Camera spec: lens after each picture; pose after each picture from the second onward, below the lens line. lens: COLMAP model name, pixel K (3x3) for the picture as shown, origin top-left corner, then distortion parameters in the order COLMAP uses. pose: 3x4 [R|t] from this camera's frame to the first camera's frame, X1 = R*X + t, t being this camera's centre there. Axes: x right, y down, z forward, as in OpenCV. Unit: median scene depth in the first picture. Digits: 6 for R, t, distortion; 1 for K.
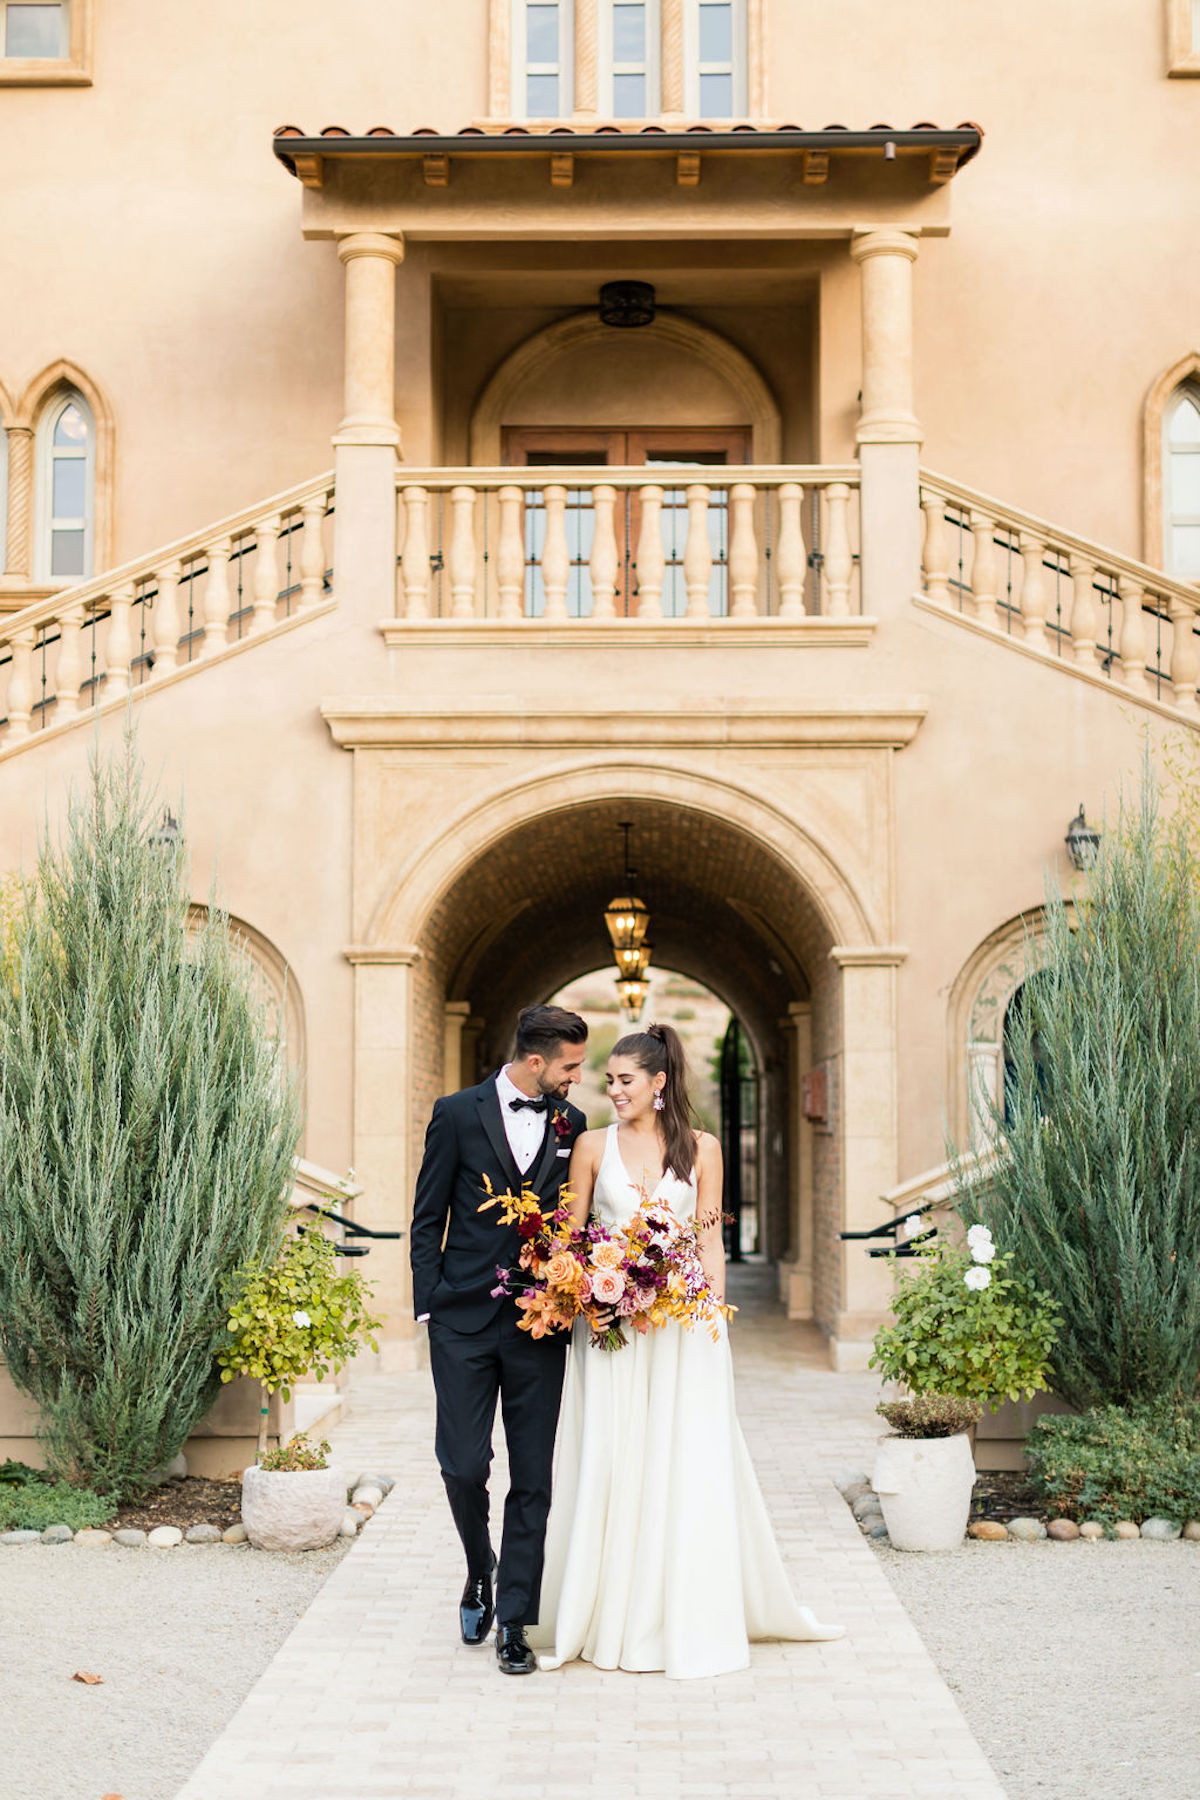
lens RADIAL K [[2749.2, 0, 601.5], [0, 2749.2, 870.1], [0, 0, 1]] dist [0.014544, 0.000000]
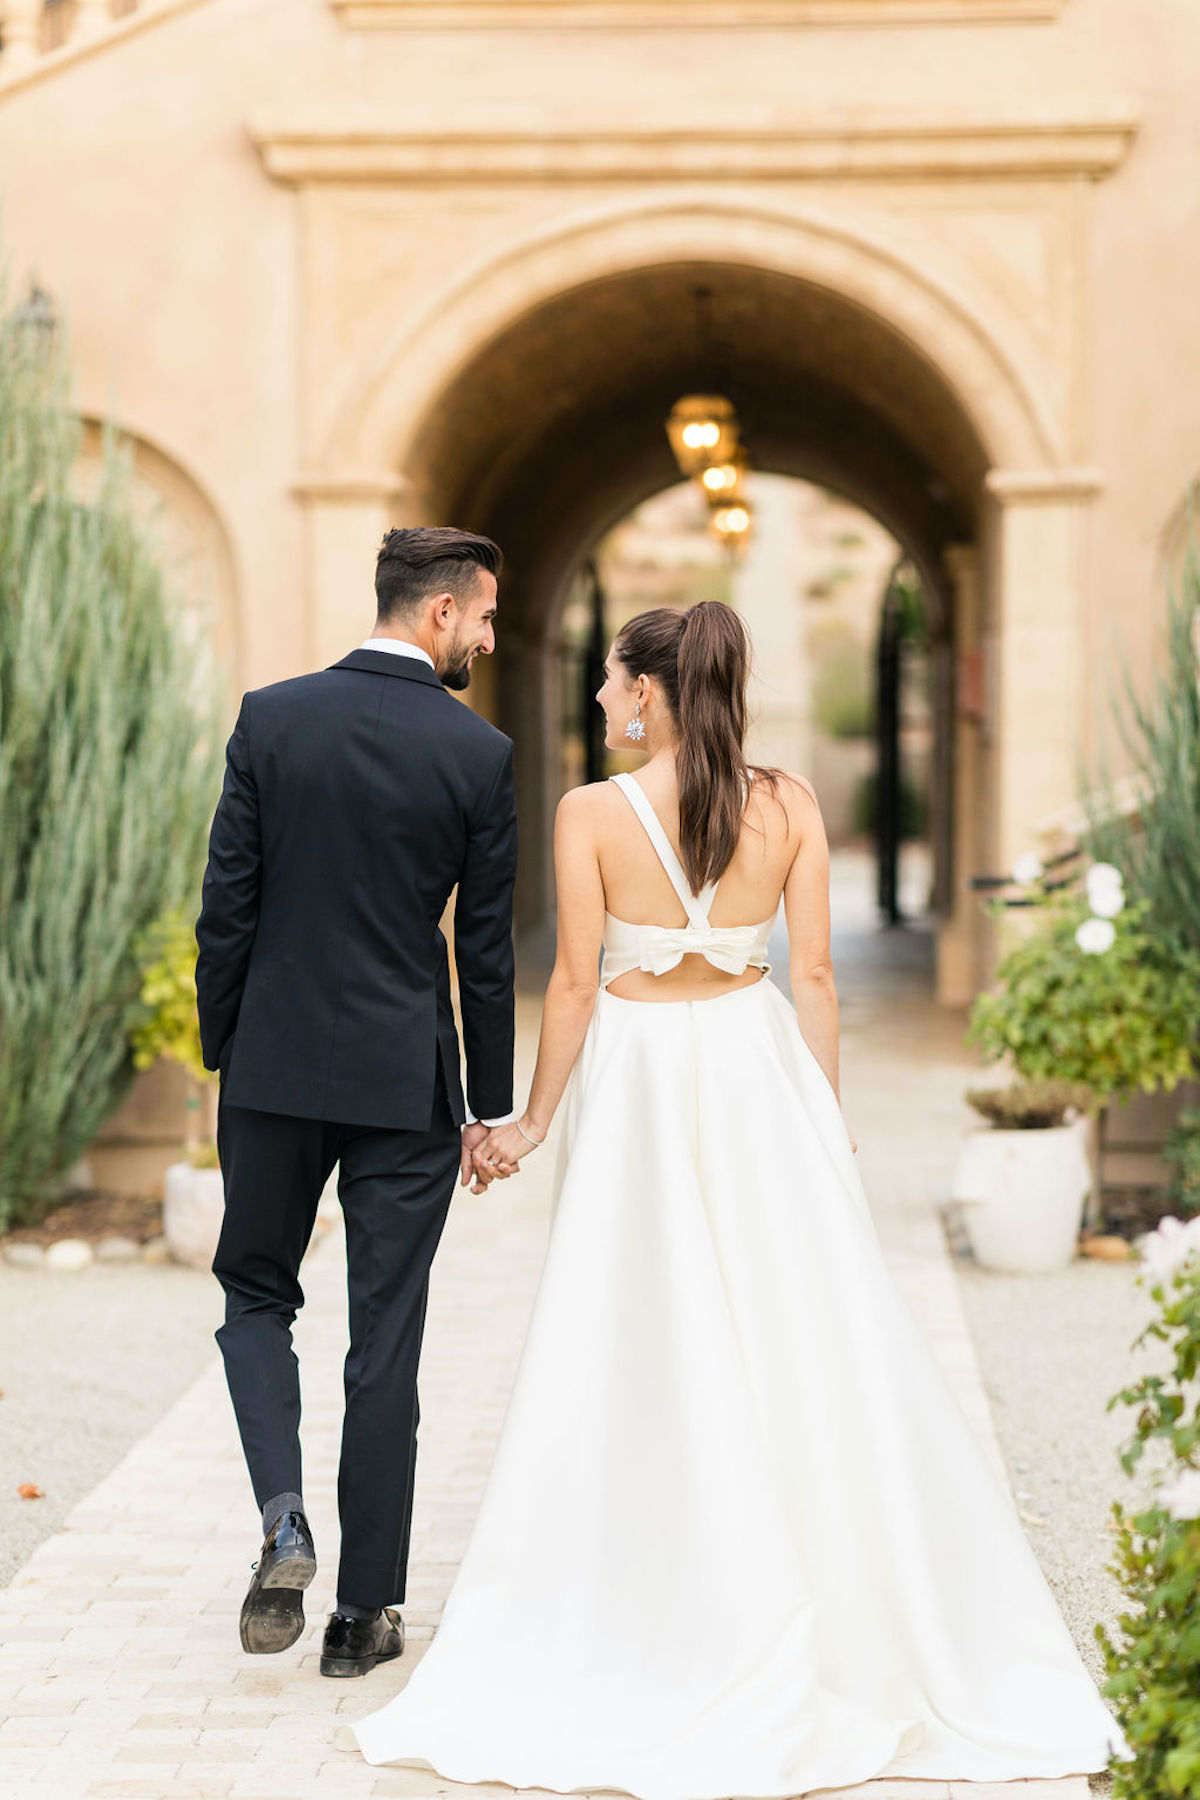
lens RADIAL K [[4821.1, 0, 574.9], [0, 4821.1, 924.0], [0, 0, 1]] dist [0.609189, 0.000000]
pose [[0.999106, 0.000262, -0.042263, 0.043398], [0.005598, 0.990348, 0.138488, -0.043160], [0.041891, -0.138601, 0.989462, -0.344070]]
